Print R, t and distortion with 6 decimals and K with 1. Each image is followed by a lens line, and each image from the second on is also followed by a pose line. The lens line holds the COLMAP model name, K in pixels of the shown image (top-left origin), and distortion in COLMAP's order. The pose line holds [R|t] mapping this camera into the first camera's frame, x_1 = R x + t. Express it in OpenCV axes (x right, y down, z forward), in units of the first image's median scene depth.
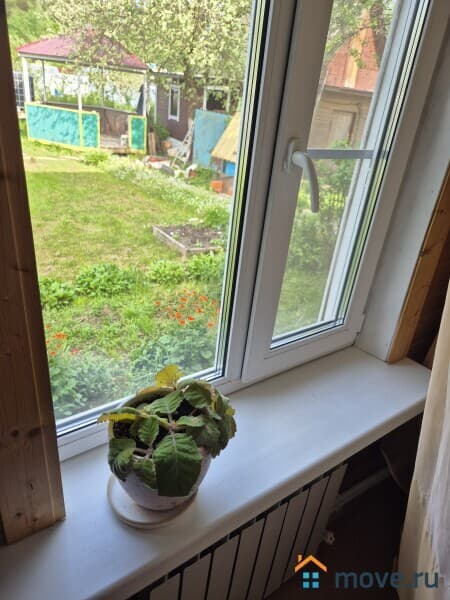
lens RADIAL K [[405.9, 0, 223.7], [0, 405.9, 299.4], [0, 0, 1]] dist [0.038599, -0.010877]
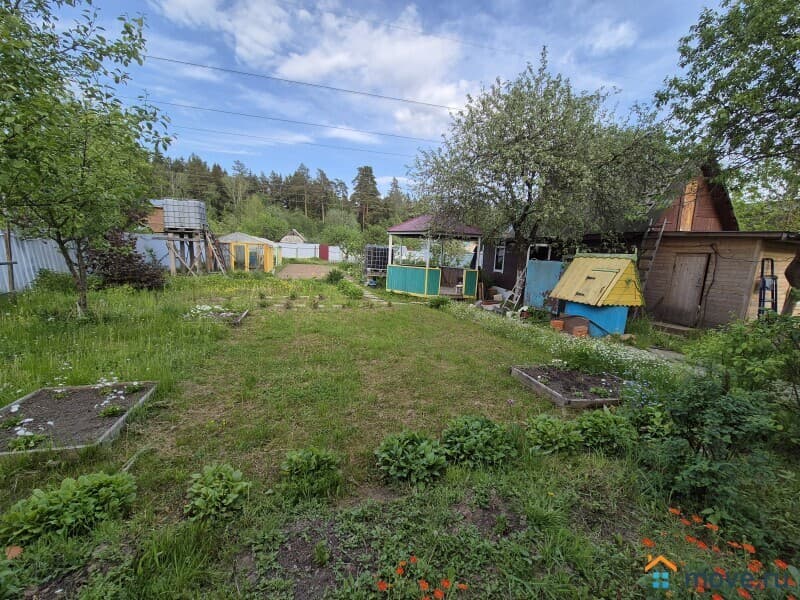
lens RADIAL K [[328.1, 0, 399.7], [0, 328.1, 302.6], [0, 0, 1]] dist [0.008744, -0.000113]
pose [[0.937460, -0.014936, -0.347771, -0.118851], [-0.102702, 0.942736, -0.317334, -0.044612], [0.332596, 0.333204, 0.882244, 0.175542]]
